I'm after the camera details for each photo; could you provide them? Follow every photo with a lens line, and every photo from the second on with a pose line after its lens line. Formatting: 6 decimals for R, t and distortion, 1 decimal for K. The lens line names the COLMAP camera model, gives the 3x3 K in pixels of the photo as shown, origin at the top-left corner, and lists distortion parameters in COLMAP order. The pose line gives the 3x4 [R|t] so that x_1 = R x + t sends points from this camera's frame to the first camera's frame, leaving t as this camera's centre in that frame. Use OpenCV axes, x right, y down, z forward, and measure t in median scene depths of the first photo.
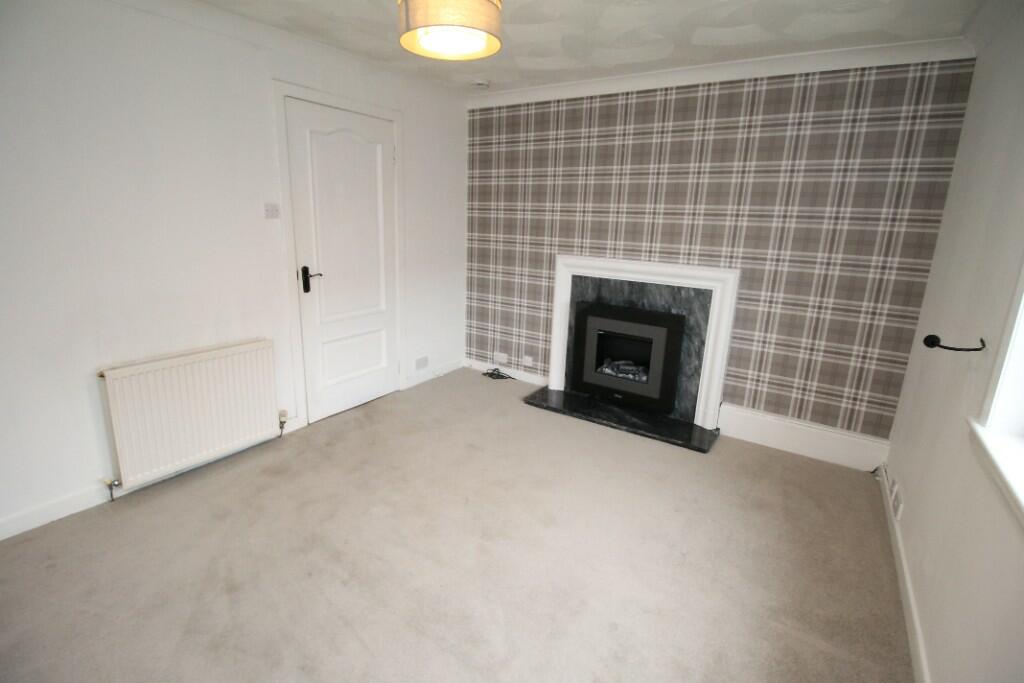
lens RADIAL K [[475.5, 0, 511.3], [0, 475.5, 335.0], [0, 0, 1]] dist [-0.001153, -0.013551]
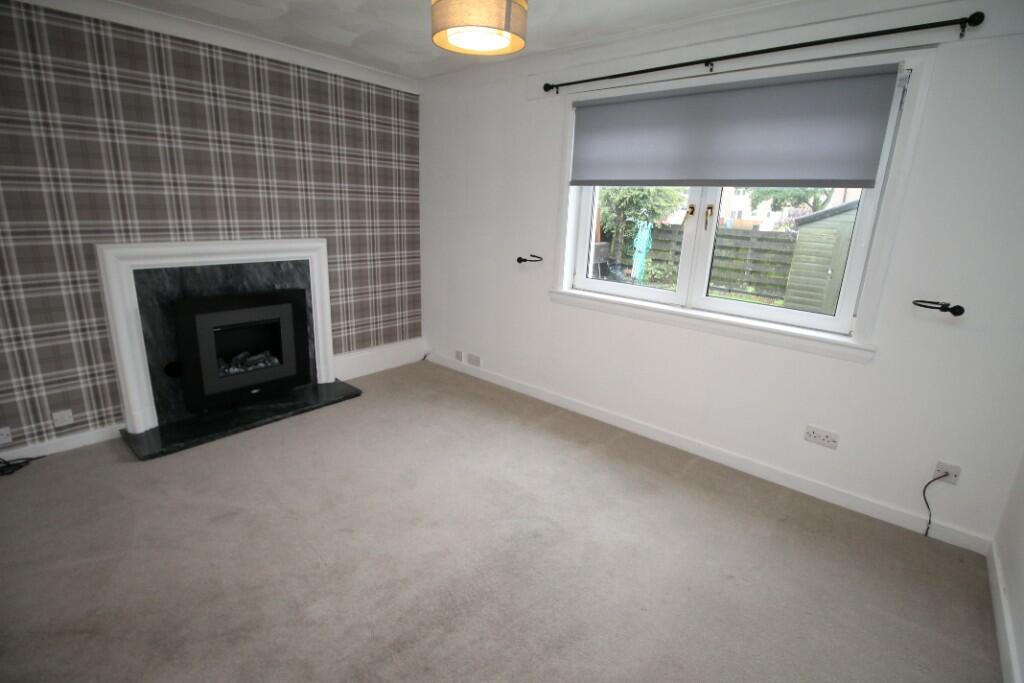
lens RADIAL K [[475.5, 0, 511.3], [0, 475.5, 335.0], [0, 0, 1]] dist [-0.001153, -0.013551]
pose [[0.129989, -0.286700, 0.949161, -0.563553], [0.209029, 0.943692, 0.256422, -0.106971], [-0.969232, 0.165070, 0.182598, 0.356303]]
